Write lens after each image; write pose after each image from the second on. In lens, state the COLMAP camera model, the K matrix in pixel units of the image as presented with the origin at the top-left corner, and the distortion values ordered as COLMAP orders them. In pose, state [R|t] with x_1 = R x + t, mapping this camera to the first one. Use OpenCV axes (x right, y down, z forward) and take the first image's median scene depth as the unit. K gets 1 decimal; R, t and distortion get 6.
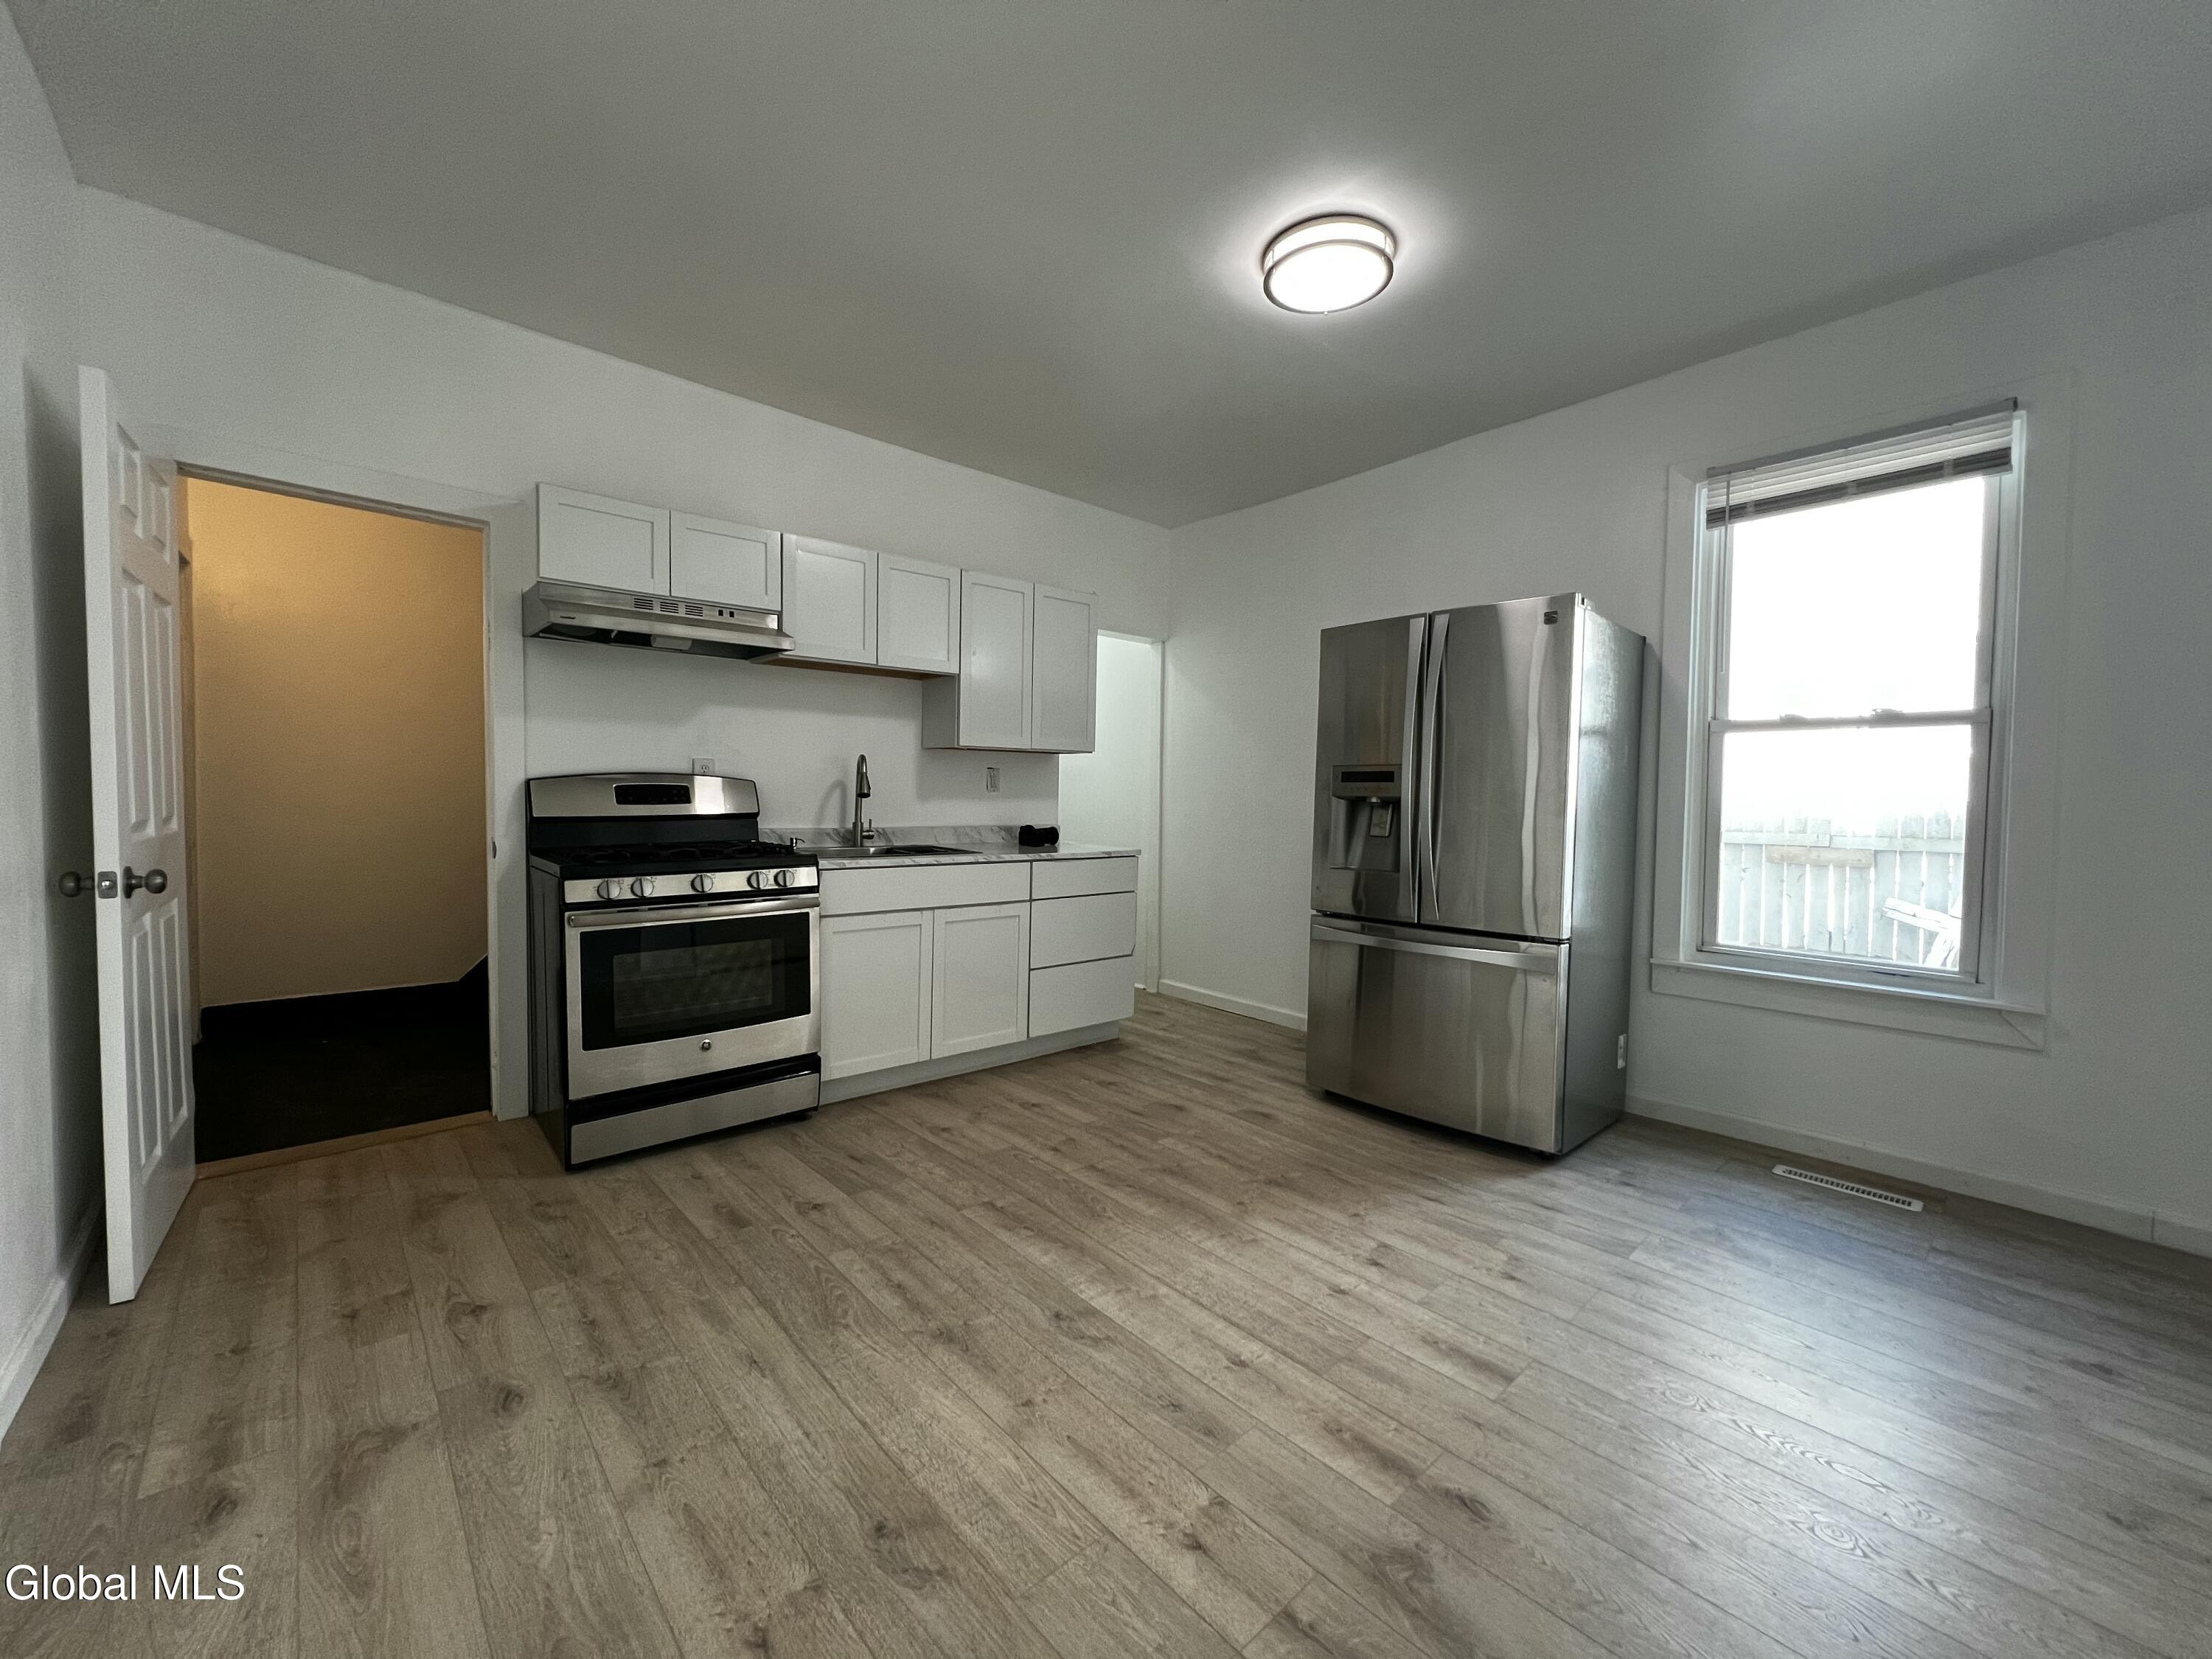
lens RADIAL K [[906.9, 0, 1103.6], [0, 906.9, 829.0], [0, 0, 1]] dist [0.005757, 0.000002]
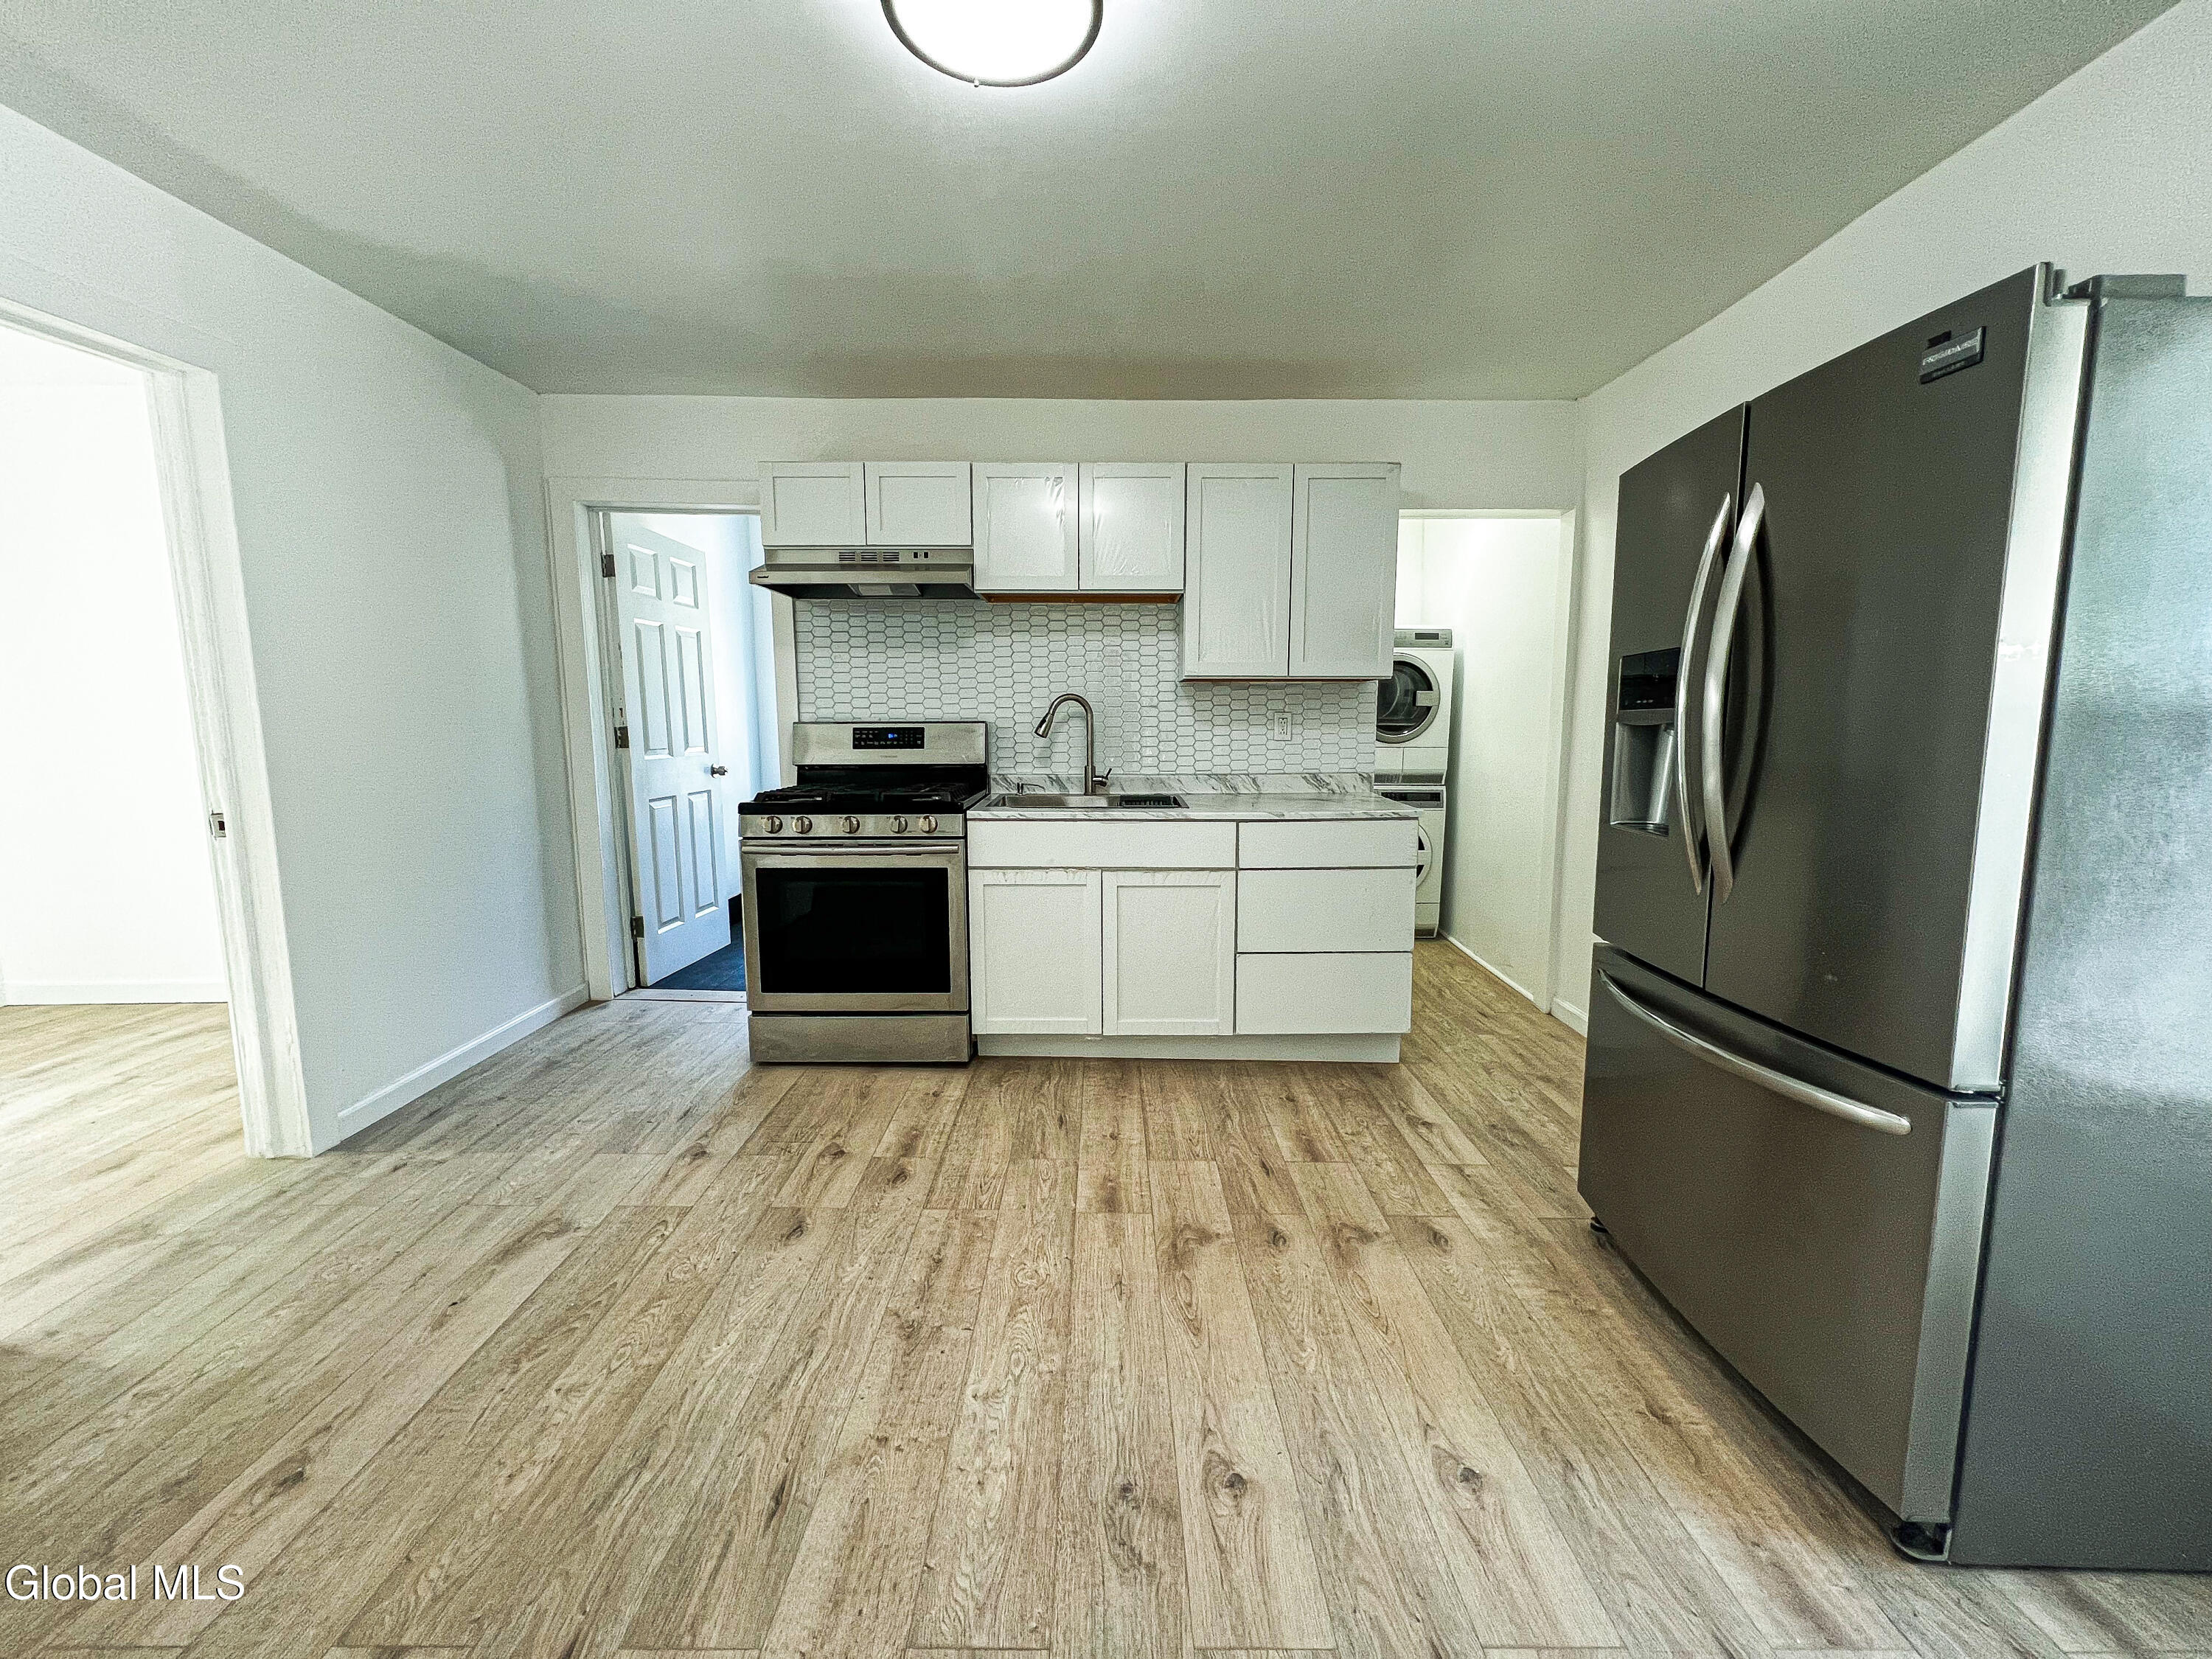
lens RADIAL K [[906.9, 0, 1088.9], [0, 906.9, 867.1], [0, 0, 1]] dist [0.005757, 0.000002]
pose [[0.740690, 0.081948, -0.666831, 0.344834], [-0.015495, 0.994353, 0.104986, -0.004383], [0.671669, -0.067430, 0.737777, 0.310184]]
